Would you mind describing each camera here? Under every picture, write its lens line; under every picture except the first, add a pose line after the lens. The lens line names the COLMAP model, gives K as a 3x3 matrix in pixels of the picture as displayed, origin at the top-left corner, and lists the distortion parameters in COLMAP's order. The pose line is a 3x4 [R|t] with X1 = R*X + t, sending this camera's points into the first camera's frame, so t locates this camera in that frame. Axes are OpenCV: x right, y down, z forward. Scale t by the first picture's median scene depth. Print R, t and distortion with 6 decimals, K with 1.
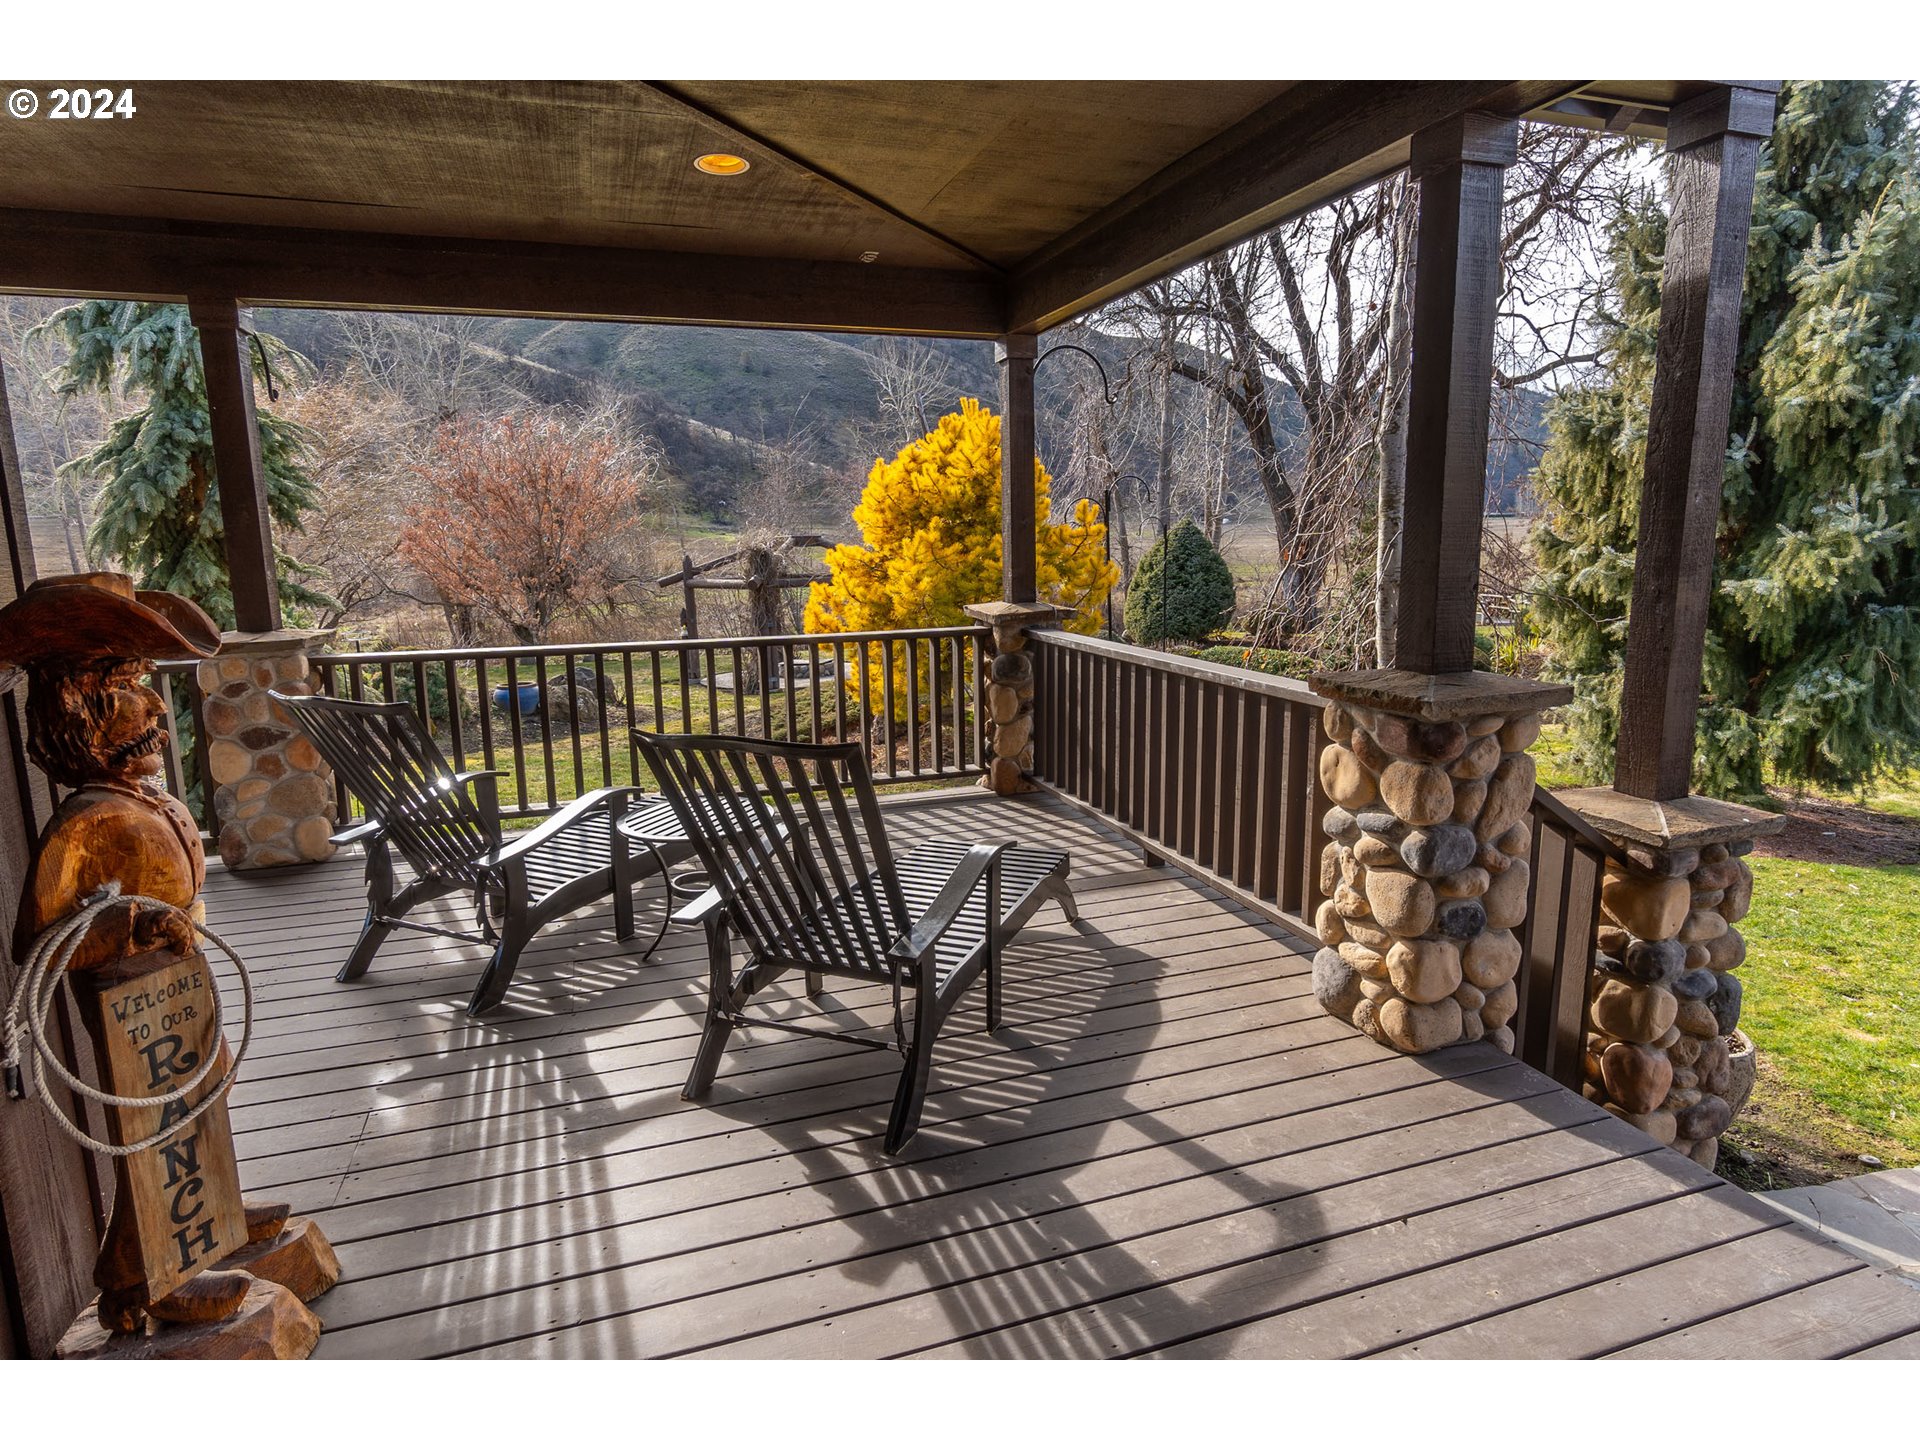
lens RADIAL K [[1073.8, 0, 960.0], [0, 1073.8, 720.0], [0, 0, 1]] dist [-0.002172, -0.000619]
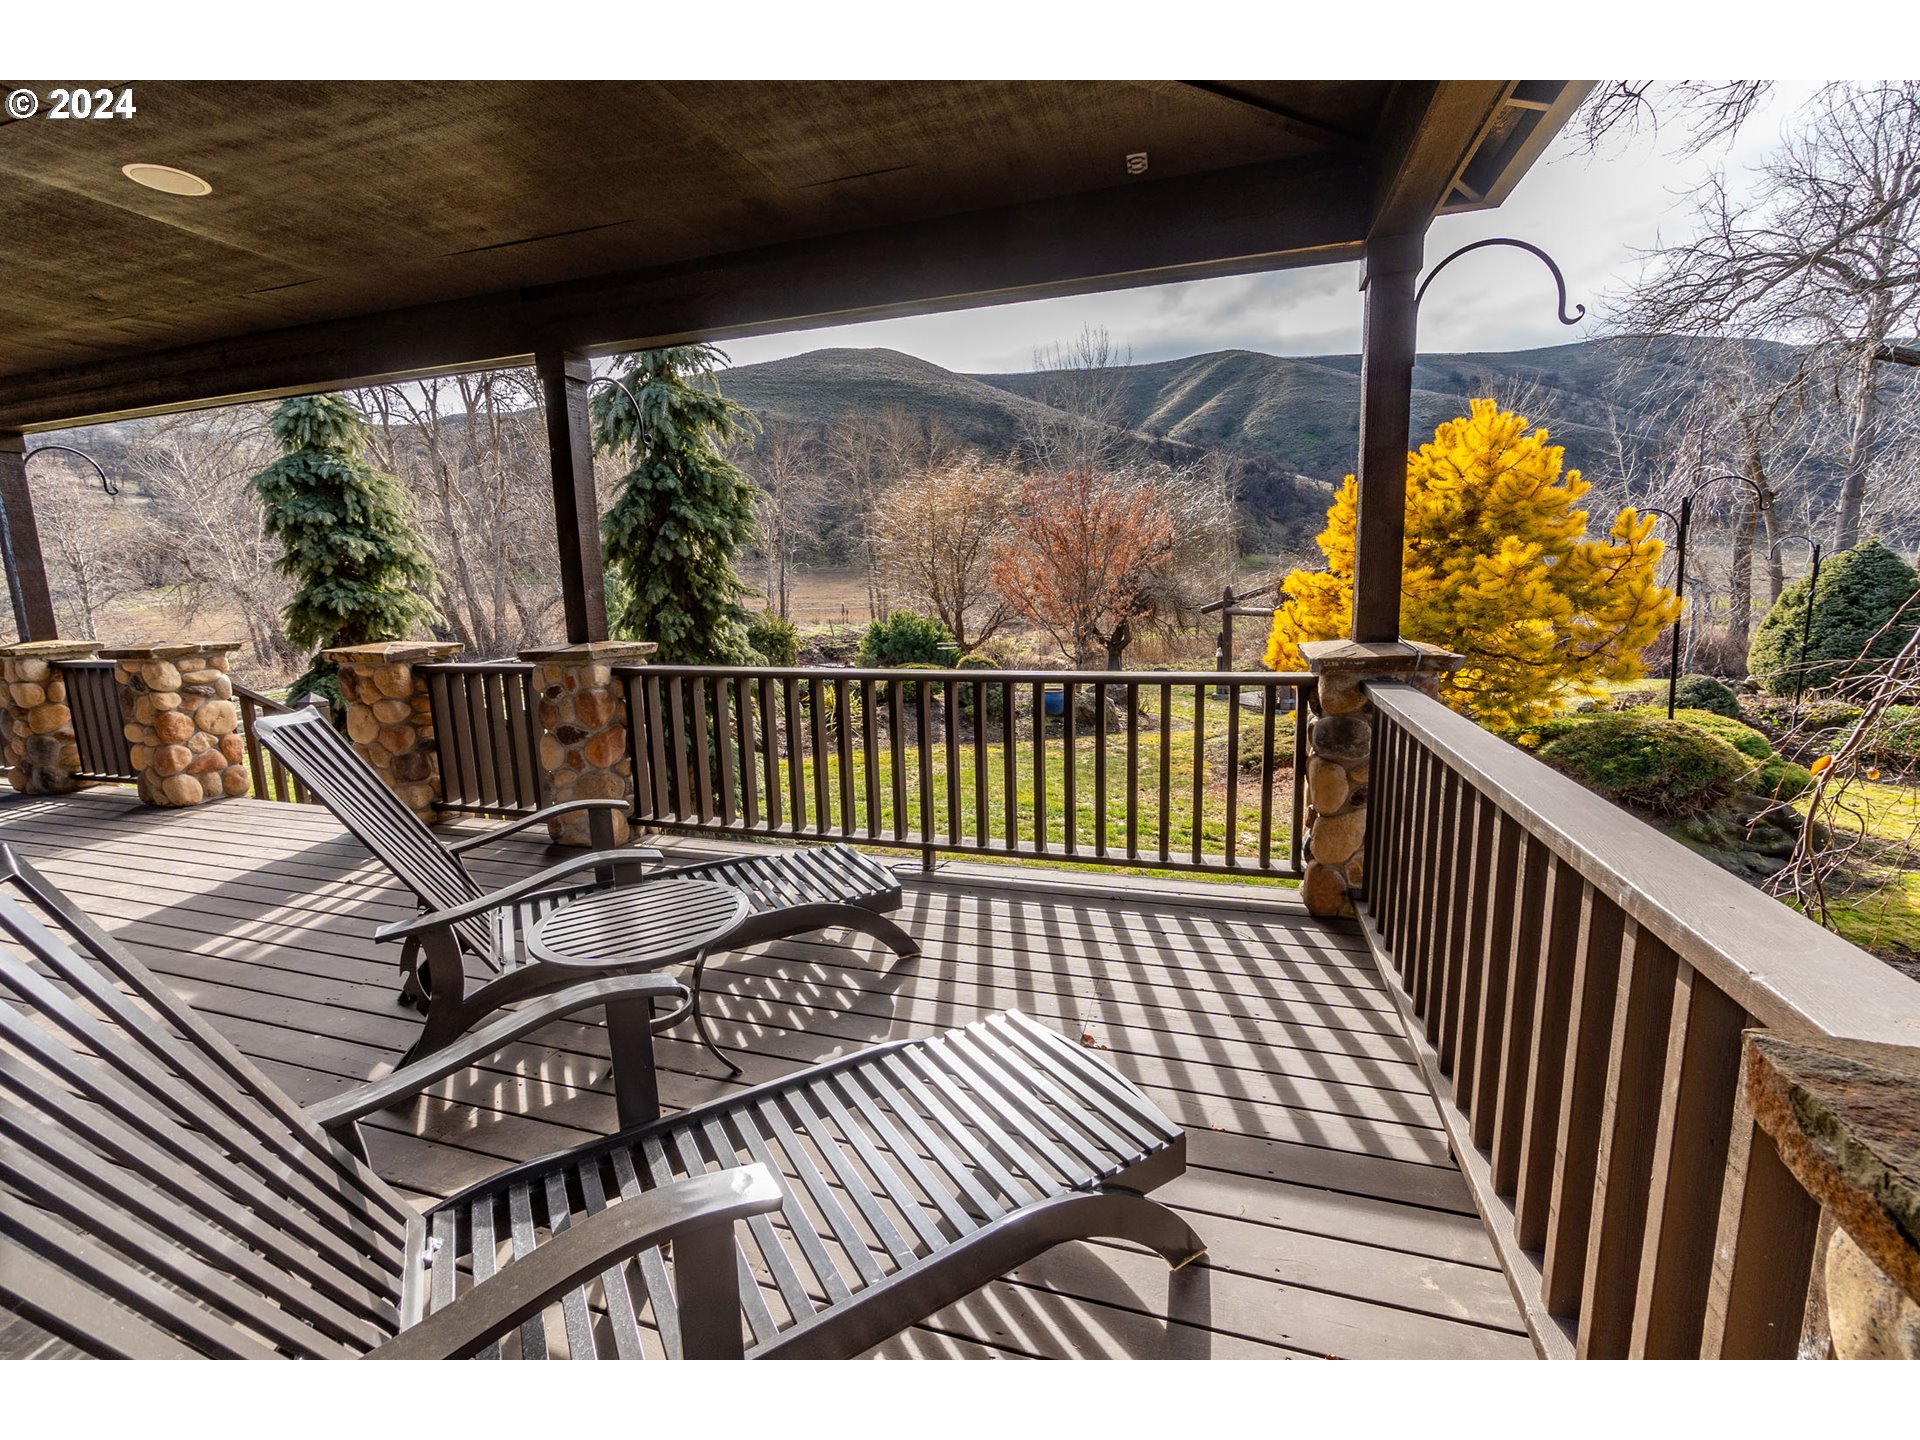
lens RADIAL K [[825.1, 0, 956.3], [0, 825.1, 713.6], [0, 0, 1]] dist [-0.003828, 0.000116]
pose [[0.798488, 0.090015, -0.595243, 0.095525], [-0.091497, 0.995417, 0.027793, -0.032229], [0.595017, 0.032271, 0.803065, 0.251252]]
